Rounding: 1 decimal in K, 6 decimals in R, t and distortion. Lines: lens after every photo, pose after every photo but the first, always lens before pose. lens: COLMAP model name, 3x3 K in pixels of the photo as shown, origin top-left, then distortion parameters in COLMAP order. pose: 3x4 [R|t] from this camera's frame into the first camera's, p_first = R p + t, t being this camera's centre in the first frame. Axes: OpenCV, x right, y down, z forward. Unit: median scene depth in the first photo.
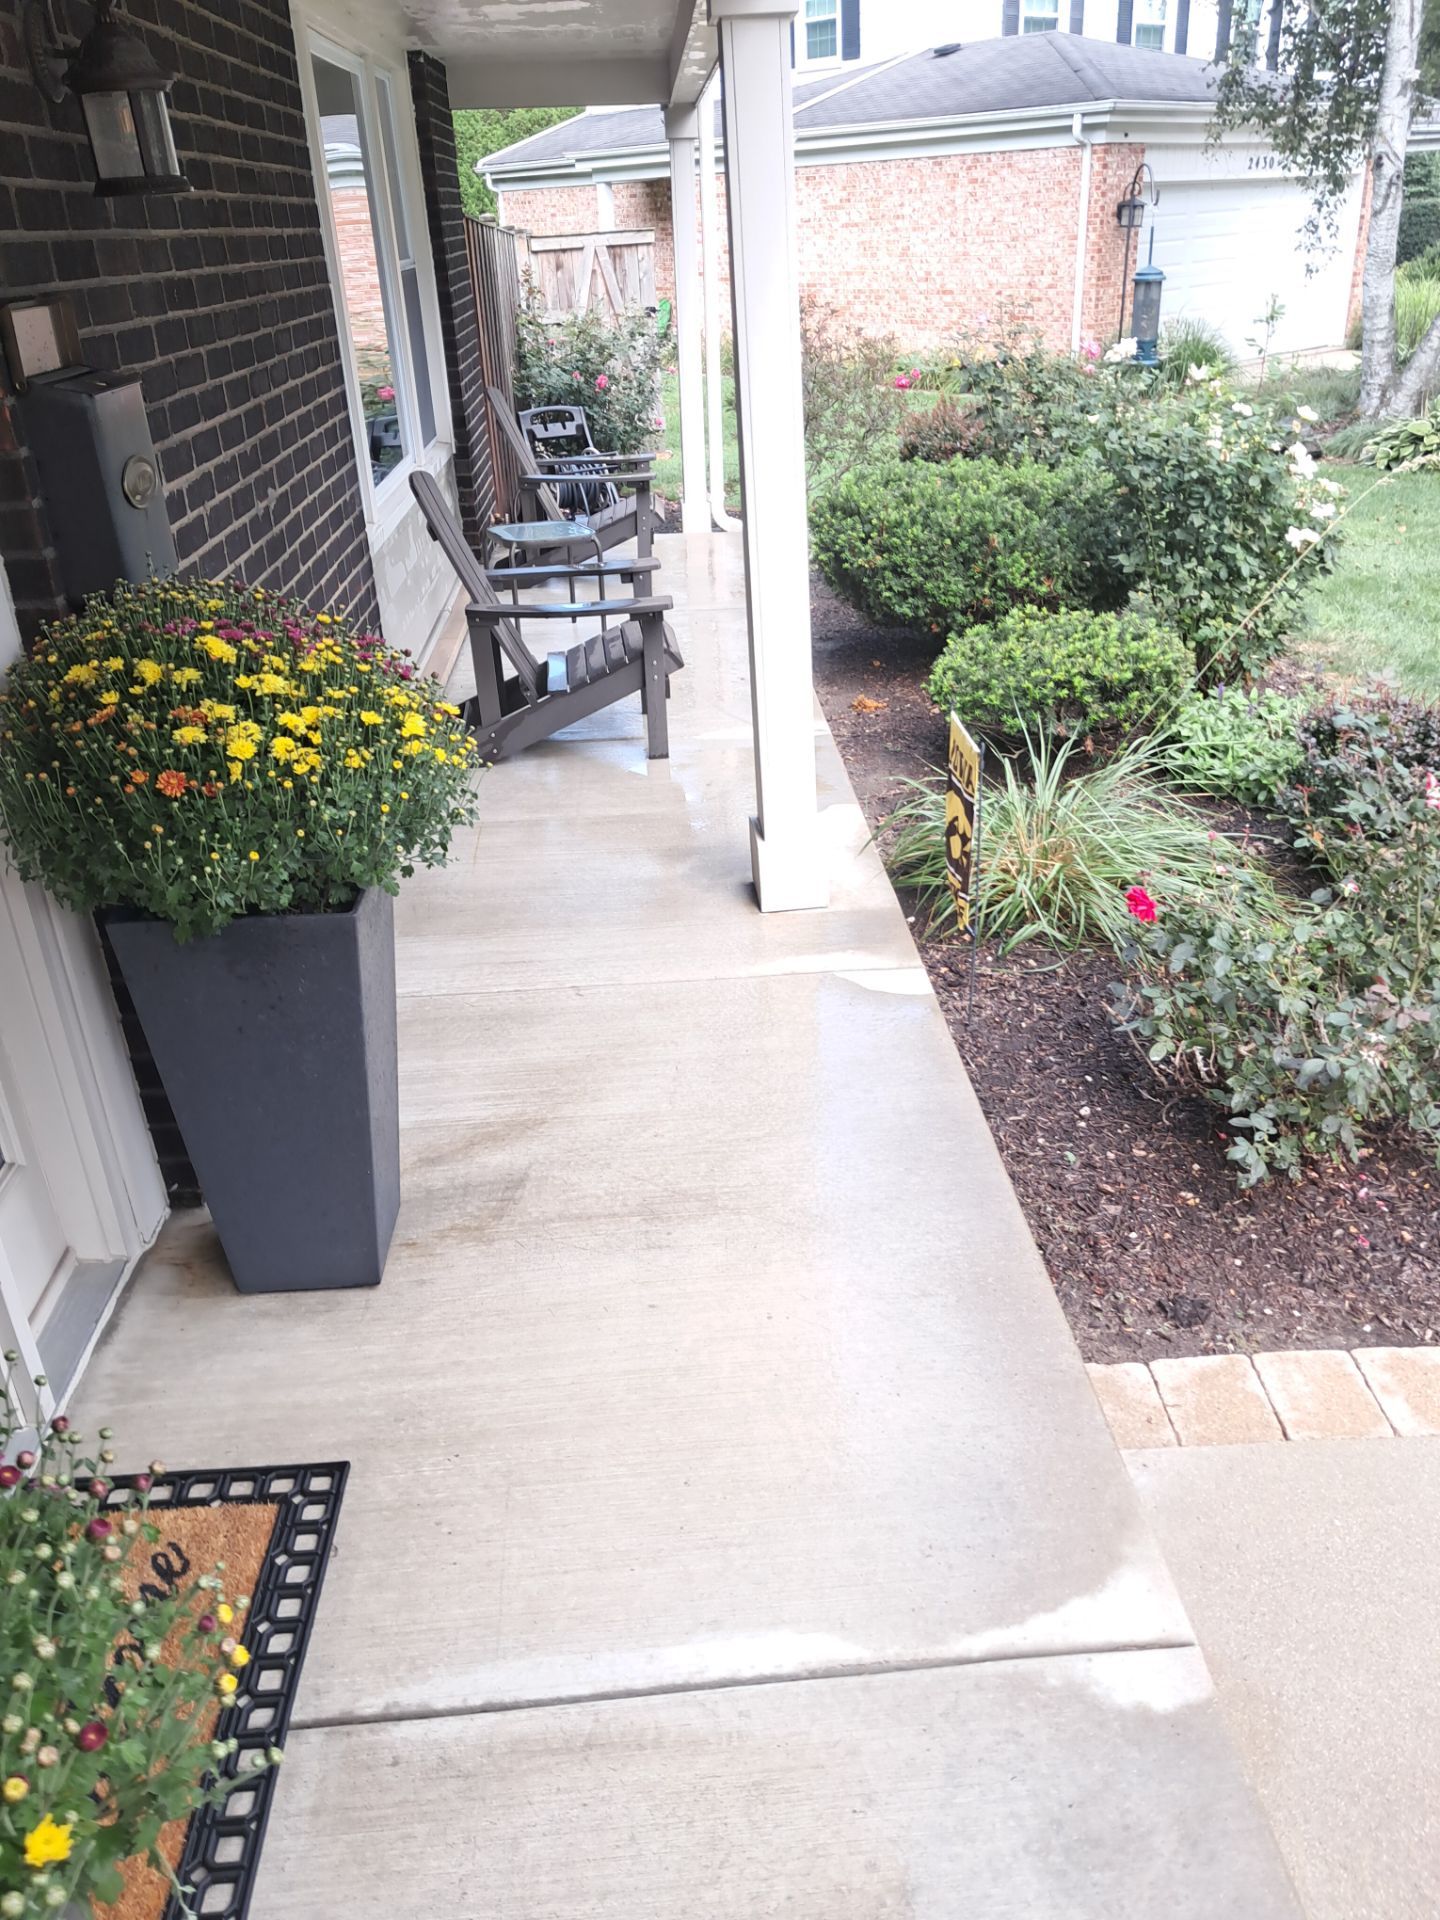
lens RADIAL K [[1498.6, 0, 720.0], [0, 1498.6, 960.0], [0, 0, 1]] dist [-0.001500, 0.058078]
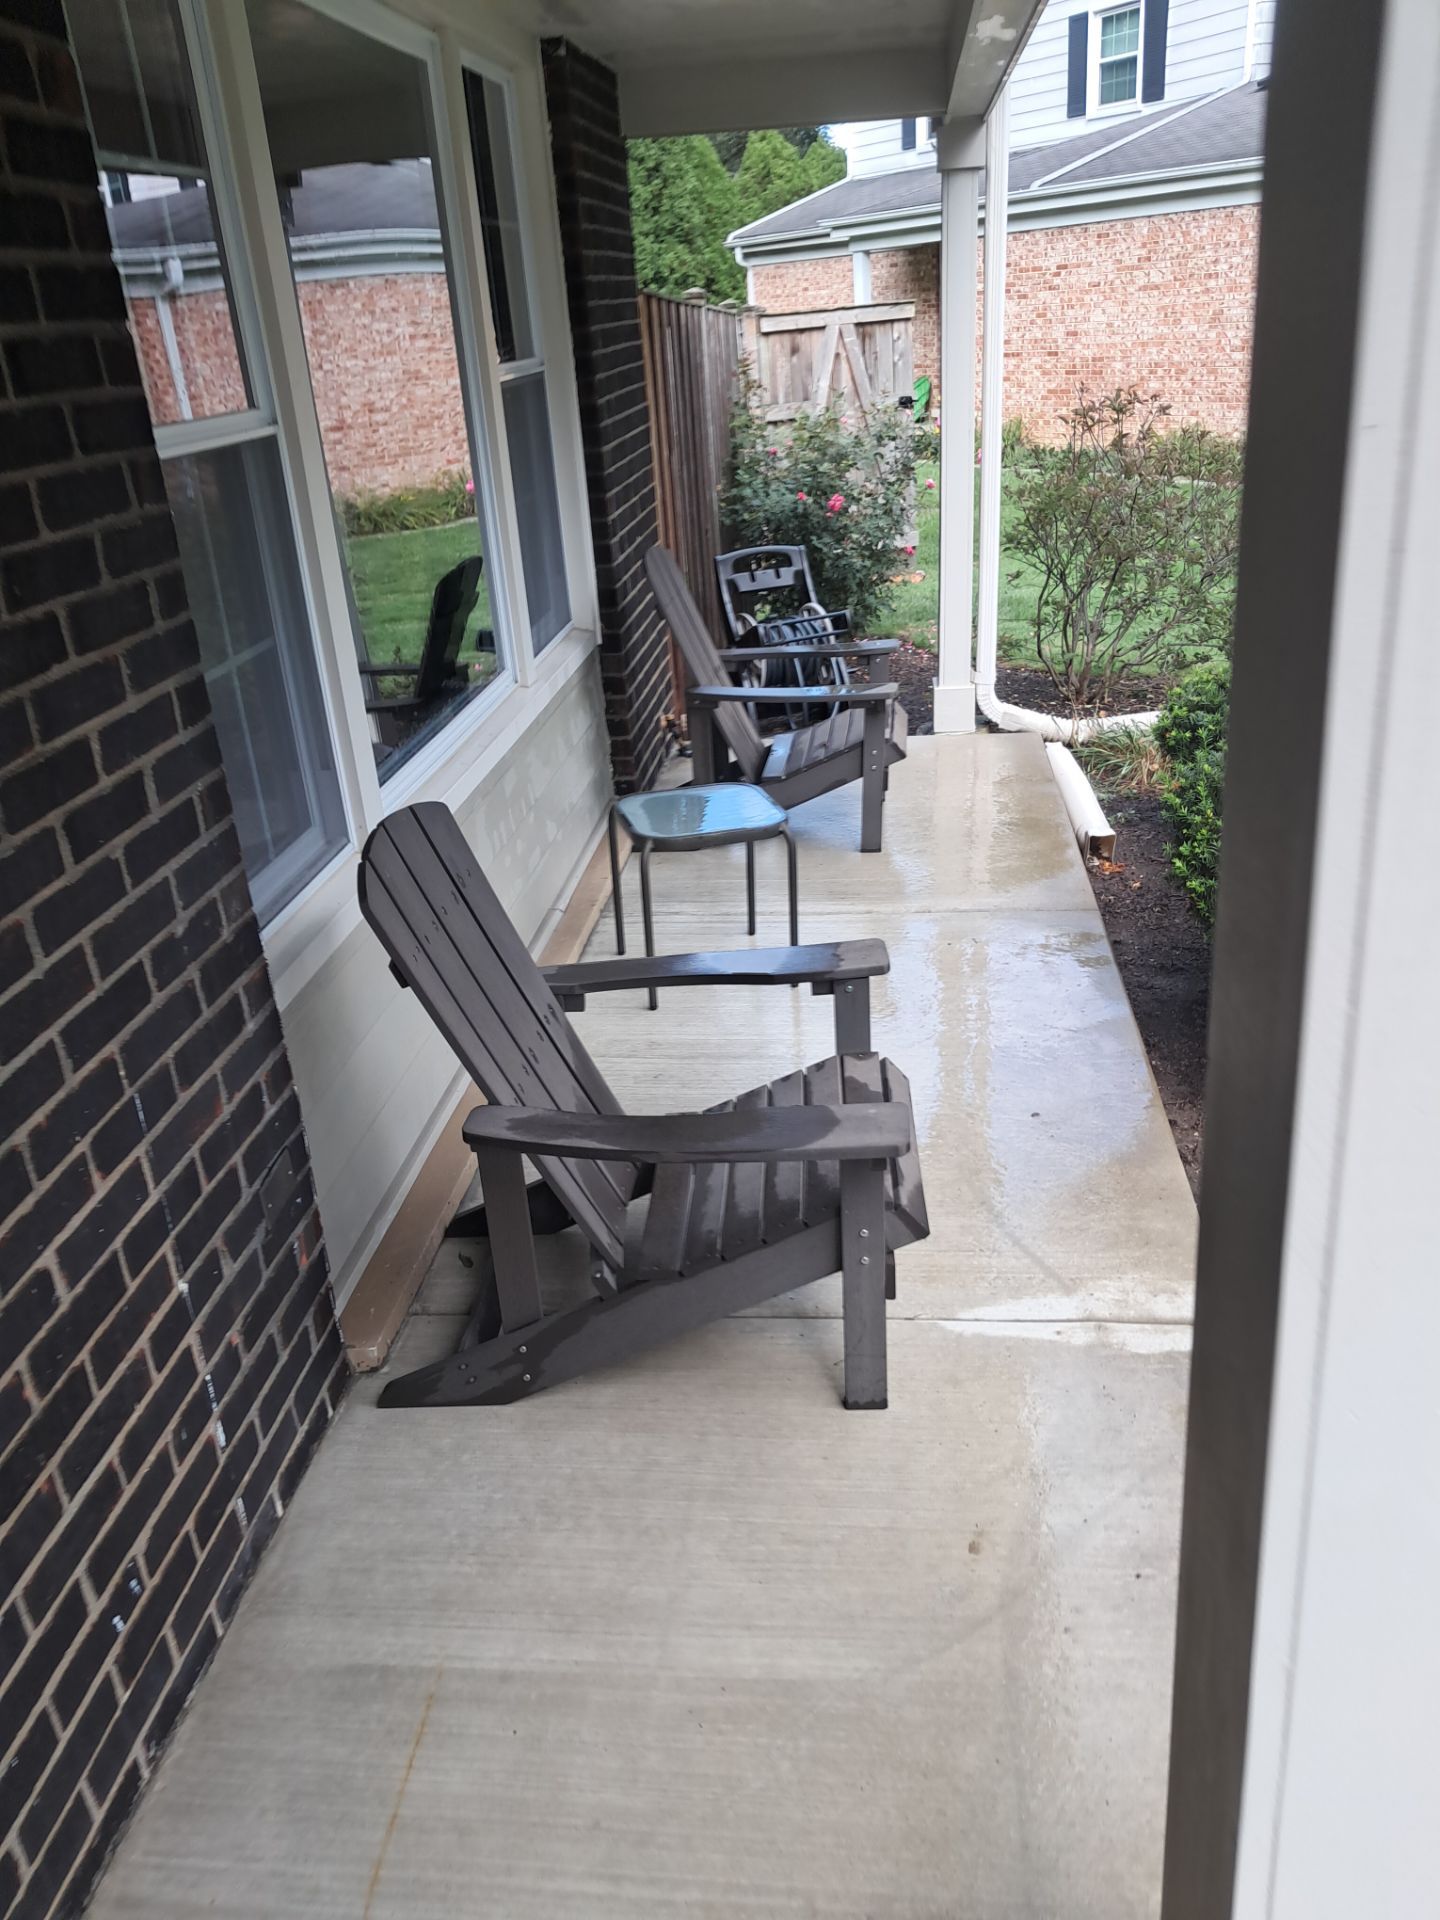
lens RADIAL K [[1469.8, 0, 717.9], [0, 1469.8, 1011.5], [0, 0, 1]] dist [0.025858, -0.002216]
pose [[0.986704, 0.044575, -0.156293, -0.009596], [-0.045489, 0.998962, -0.002270, -0.124543], [0.156030, 0.009349, 0.987708, 0.256812]]
